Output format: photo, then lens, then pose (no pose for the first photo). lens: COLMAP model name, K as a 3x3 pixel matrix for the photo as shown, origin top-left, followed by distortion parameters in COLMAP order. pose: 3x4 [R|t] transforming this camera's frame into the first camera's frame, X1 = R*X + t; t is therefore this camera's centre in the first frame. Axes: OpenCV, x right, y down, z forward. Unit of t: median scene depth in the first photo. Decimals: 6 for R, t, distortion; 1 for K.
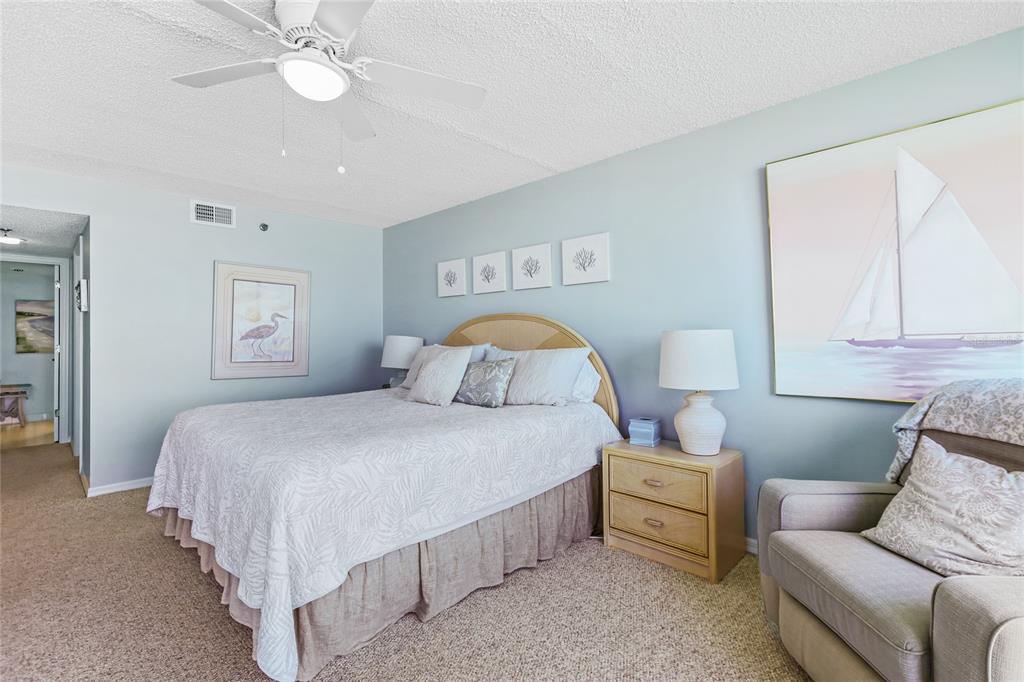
lens RADIAL K [[476.0, 0, 507.6], [0, 476.0, 343.5], [0, 0, 1]] dist [-0.000427, 0.000078]
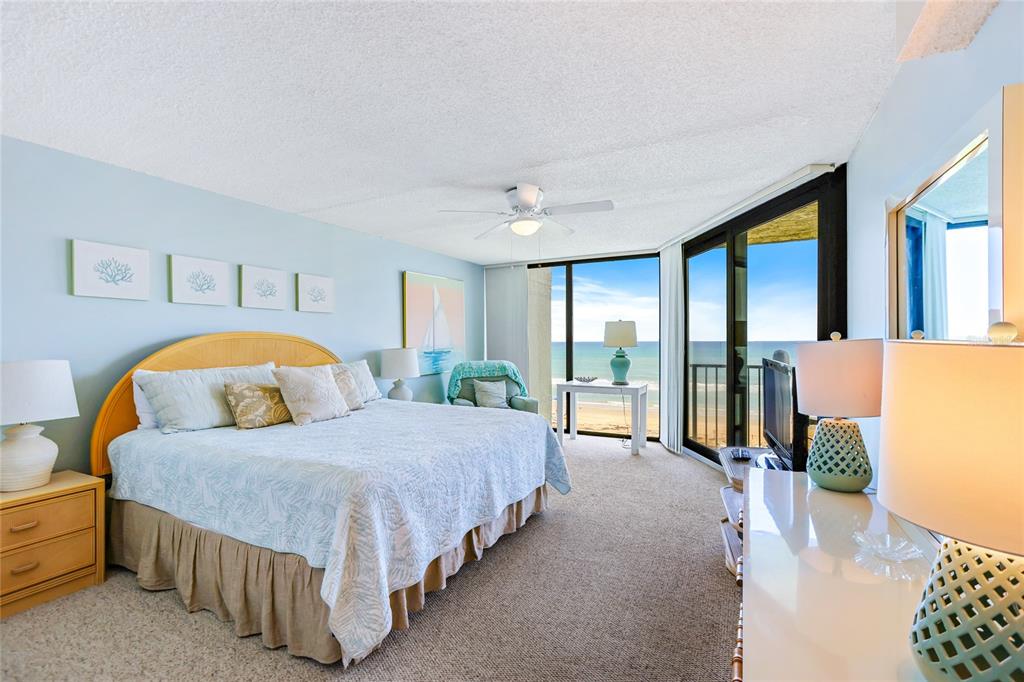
lens RADIAL K [[460.2, 0, 510.3], [0, 460.2, 351.2], [0, 0, 1]] dist [-0.000237, 0.000421]
pose [[-0.275721, -0.017751, 0.961074, -1.778386], [0.018816, 0.999538, 0.023859, -0.062733], [-0.961054, 0.024662, -0.275260, 1.258599]]
